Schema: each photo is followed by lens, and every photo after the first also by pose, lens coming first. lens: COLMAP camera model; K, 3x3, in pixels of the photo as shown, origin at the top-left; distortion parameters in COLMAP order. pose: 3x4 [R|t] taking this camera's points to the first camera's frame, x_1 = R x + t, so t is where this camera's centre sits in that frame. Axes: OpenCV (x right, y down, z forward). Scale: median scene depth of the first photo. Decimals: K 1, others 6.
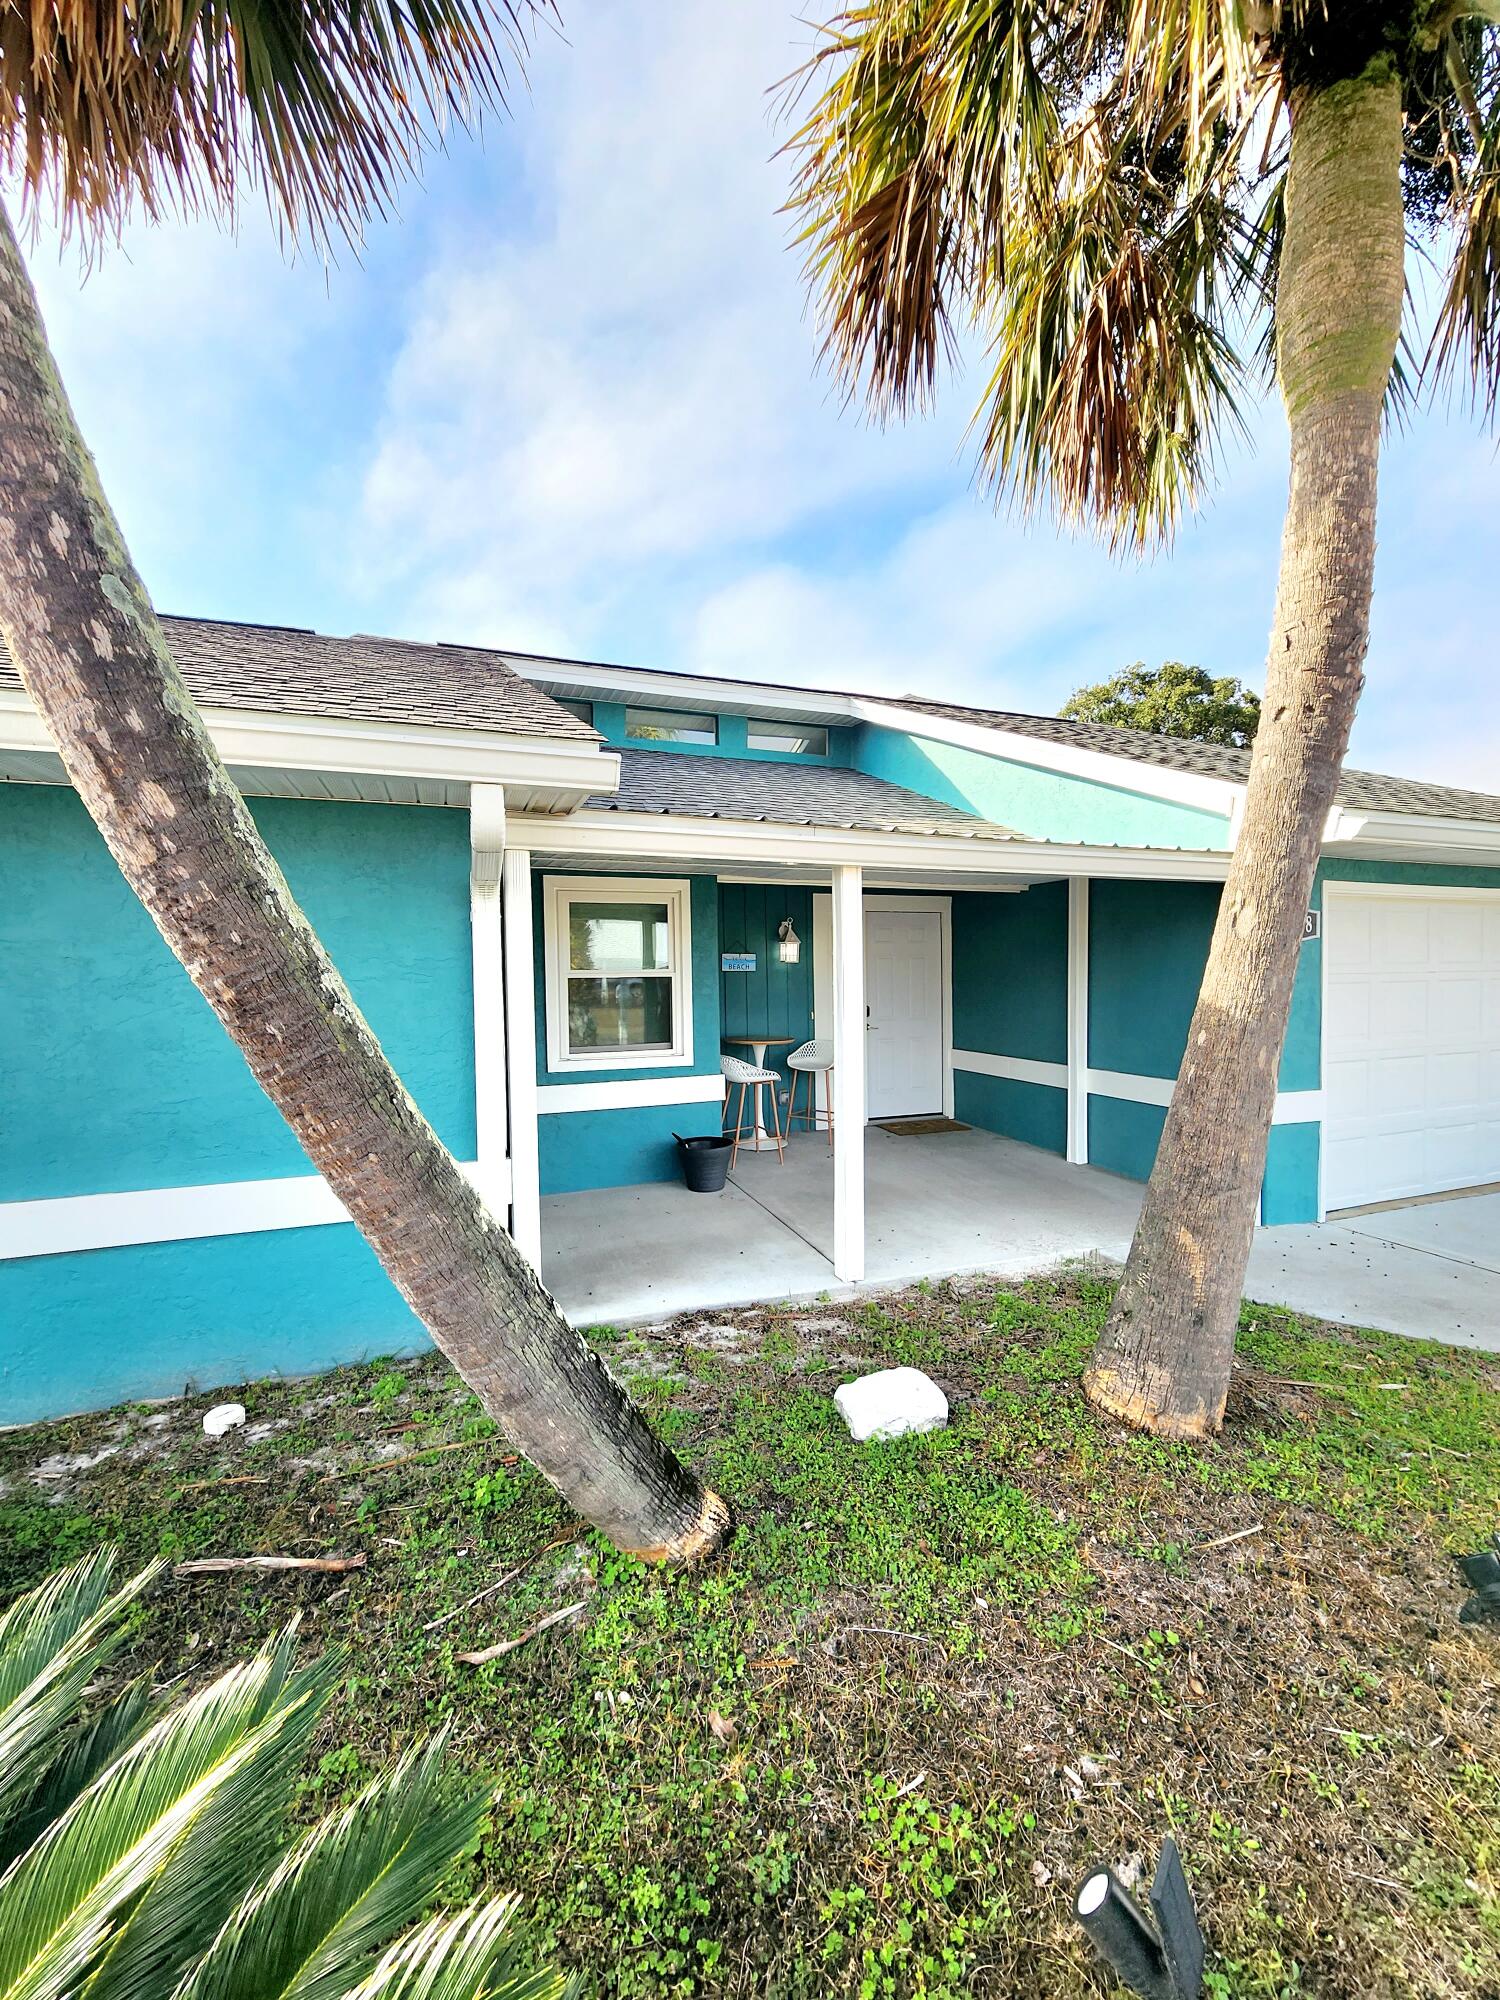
lens RADIAL K [[818.5, 0, 742.1], [0, 818.5, 989.1], [0, 0, 1]] dist [-0.001767, 0.001396]
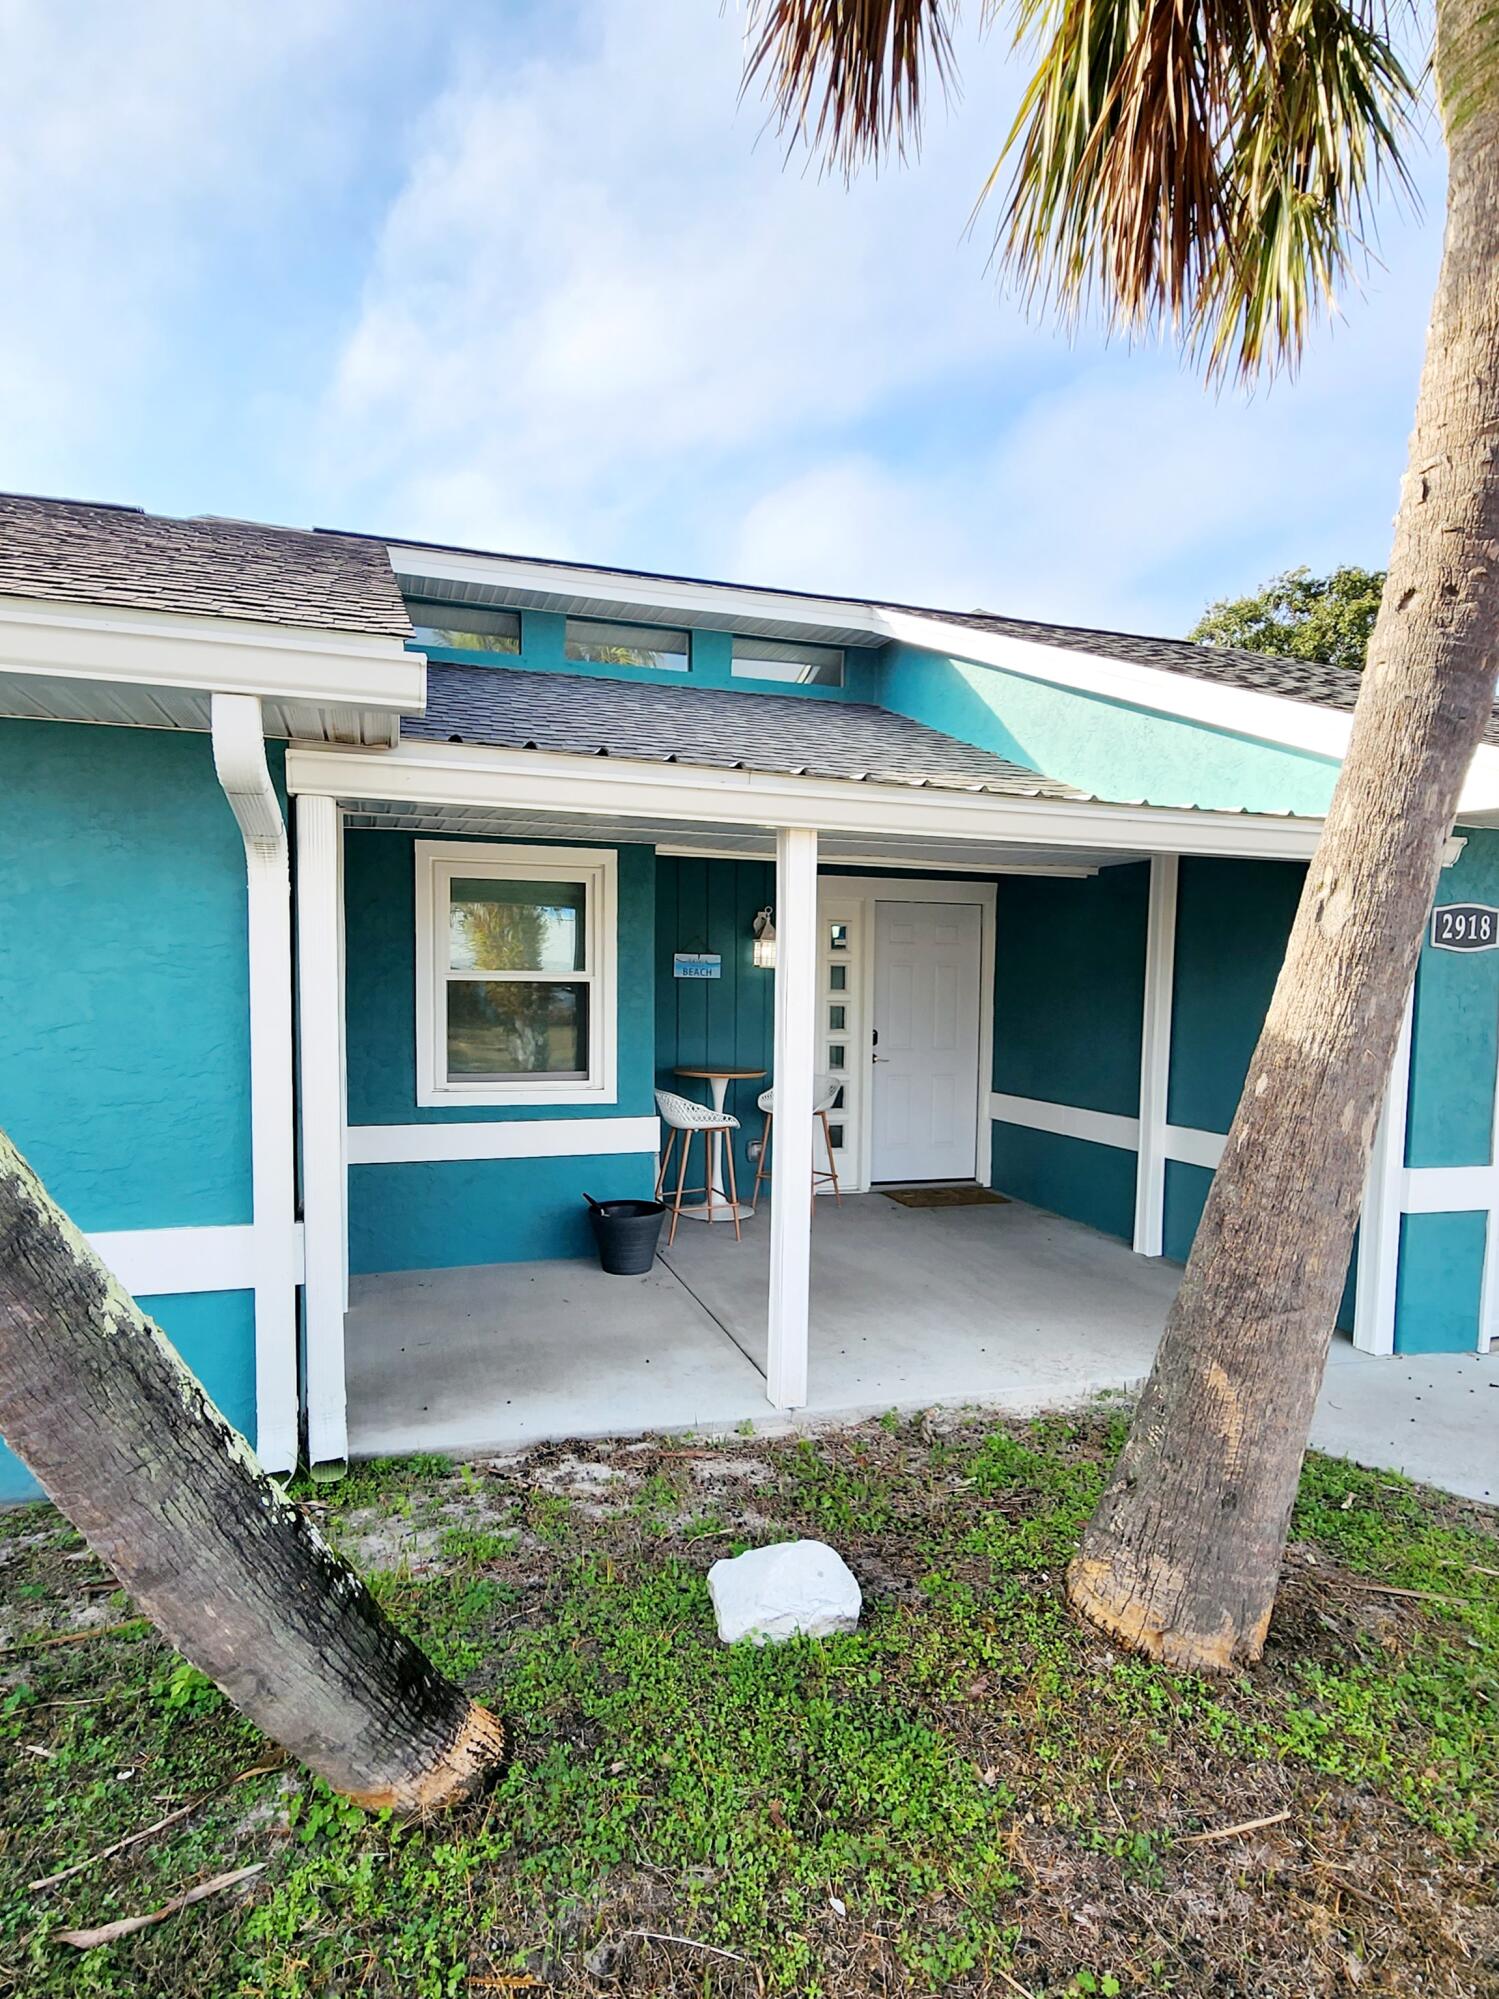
lens RADIAL K [[1074.1, 0, 696.6], [0, 1074.1, 1041.6], [0, 0, 1]] dist [-0.002588, 0.002580]
pose [[0.998024, 0.028052, -0.056232, 0.144969], [-0.026127, 0.999057, 0.034685, 0.005126], [0.057152, -0.033147, 0.997815, 0.091309]]
